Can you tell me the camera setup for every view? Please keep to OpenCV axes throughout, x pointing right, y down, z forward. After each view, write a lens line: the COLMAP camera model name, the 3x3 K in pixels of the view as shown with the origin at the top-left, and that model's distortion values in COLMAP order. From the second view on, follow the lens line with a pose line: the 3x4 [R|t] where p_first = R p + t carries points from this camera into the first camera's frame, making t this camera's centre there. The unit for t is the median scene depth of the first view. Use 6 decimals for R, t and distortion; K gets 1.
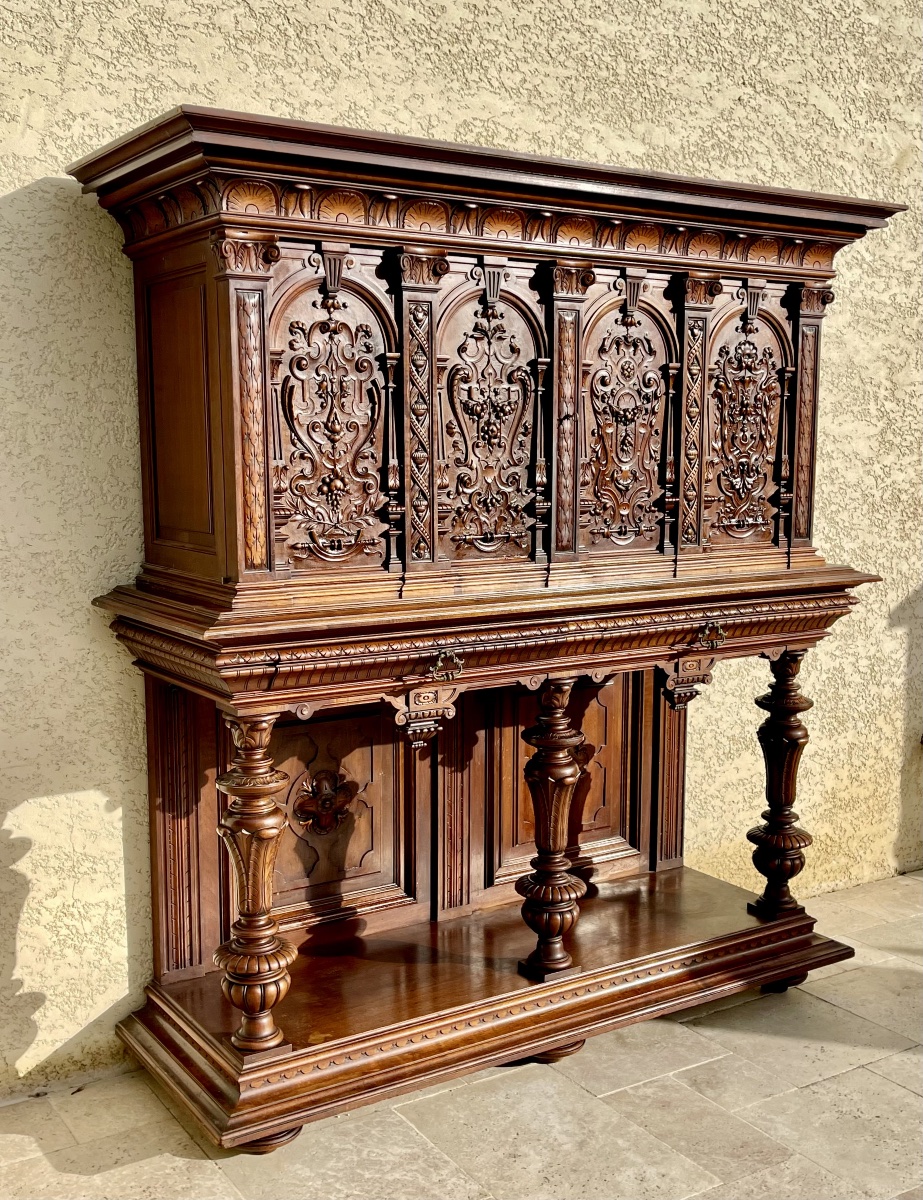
lens RADIAL K [[1340.7, 0, 463.0], [0, 1340.7, 653.4], [0, 0, 1]] dist [0.059738, -0.062490]
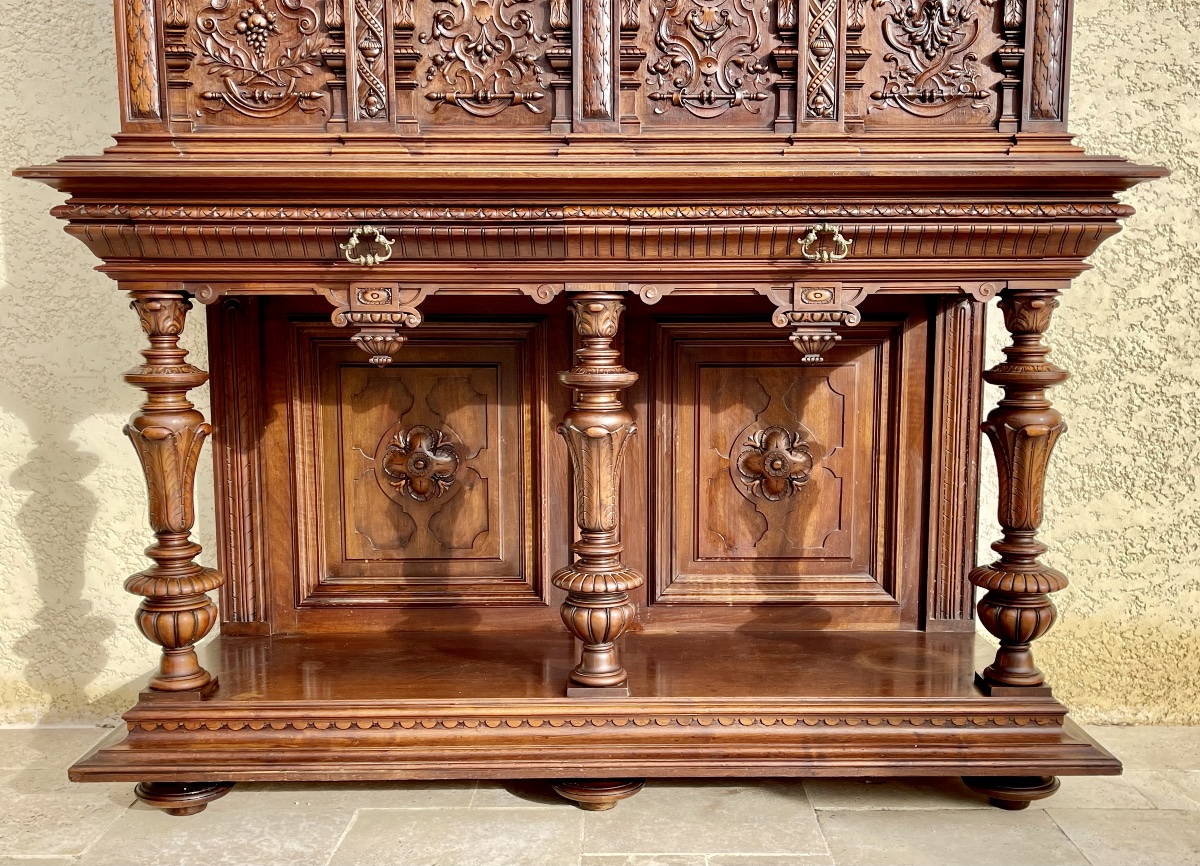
lens RADIAL K [[1289.0, 0, 628.4], [0, 1289.0, 492.7], [0, 0, 1]] dist [0.028536, 0.018320]
pose [[0.844245, 0.069431, -0.531442, 0.500478], [-0.082736, 0.996571, -0.001234, 0.134603], [0.529534, 0.045011, 0.847094, 0.417971]]
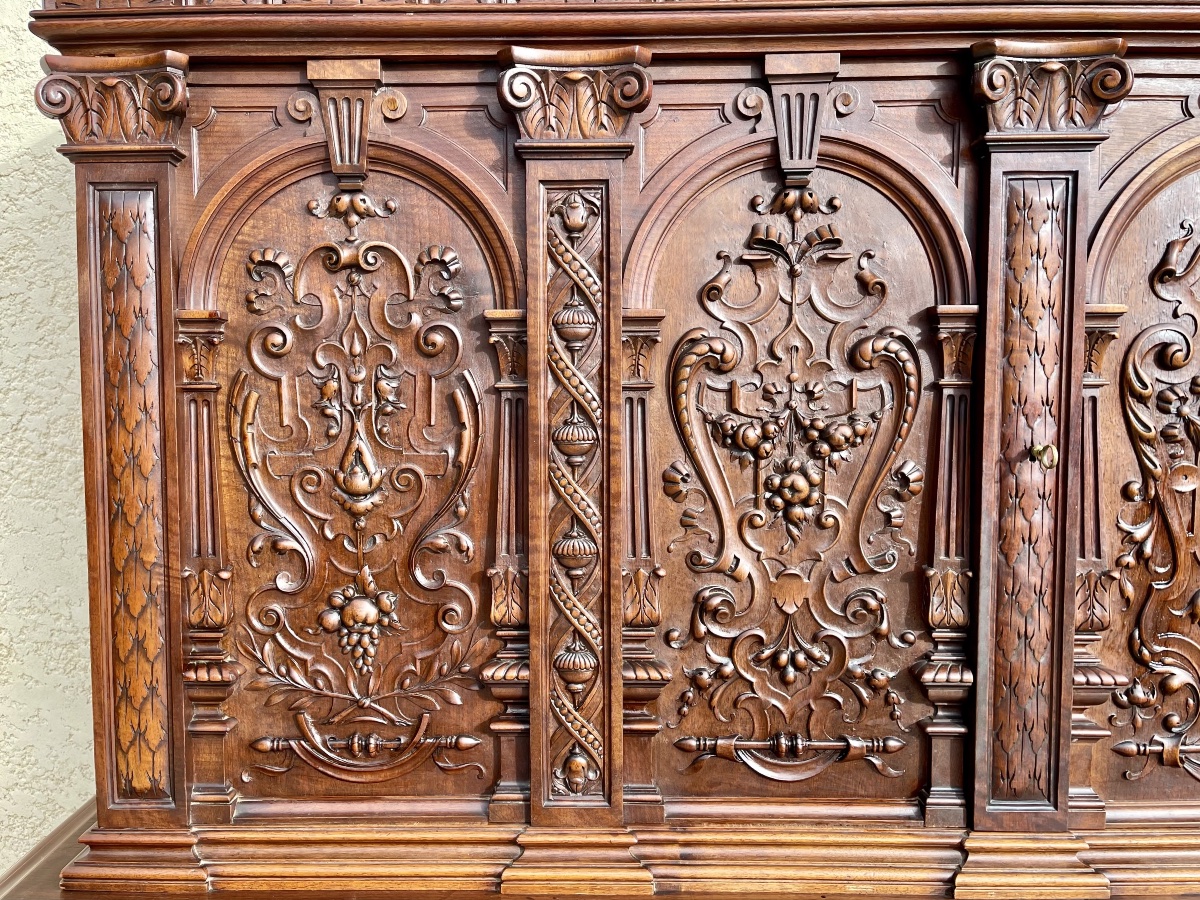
lens RADIAL K [[899.9, 0, 566.8], [0, 899.9, 451.3], [0, 0, 1]] dist [0.070489, -0.089467]
pose [[0.824650, 0.031071, -0.564790, 0.115249], [-0.086068, 0.993756, -0.070997, -0.148766], [0.559058, 0.107158, 0.822175, 0.724746]]
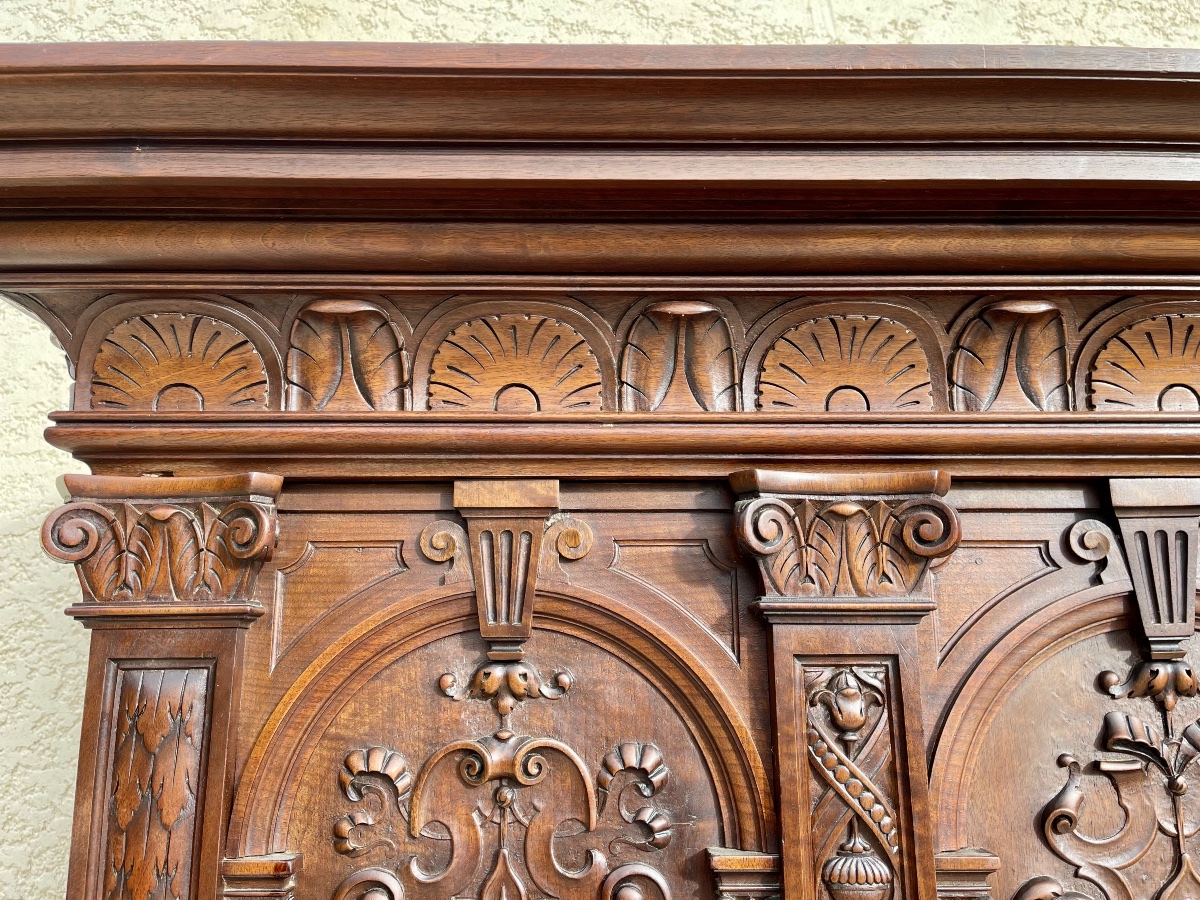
lens RADIAL K [[852.3, 0, 597.4], [0, 852.3, 480.3], [0, 0, 1]] dist [0.061696, -0.067413]
pose [[0.841055, -0.097089, -0.532165, 0.020007], [-0.082424, 0.949275, -0.303453, -0.221394], [0.534633, 0.299084, 0.790390, 0.765025]]
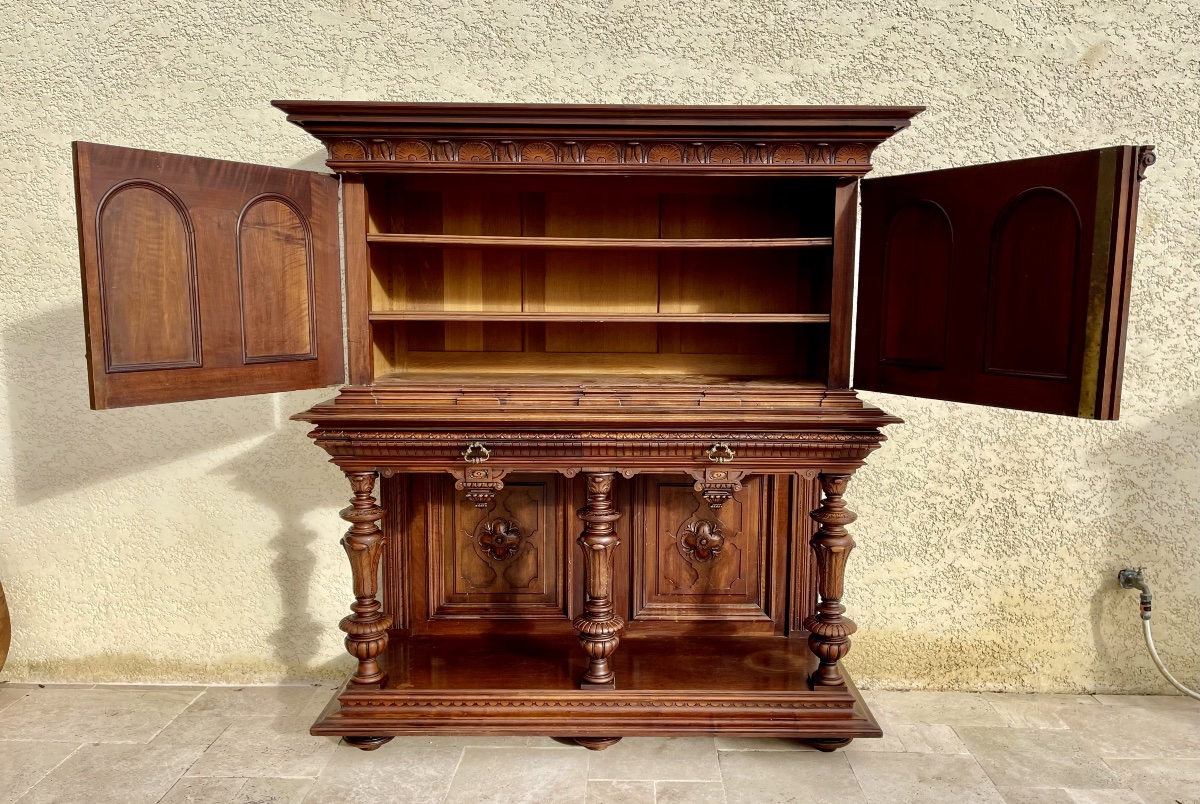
lens RADIAL K [[957.0, 0, 631.6], [0, 957.0, 419.8], [0, 0, 1]] dist [0.035876, -0.011255]
pose [[0.840562, 0.079396, -0.535866, 0.652398], [-0.092258, 0.995731, 0.002815, -0.043050], [0.533802, 0.047072, 0.844298, 0.189240]]
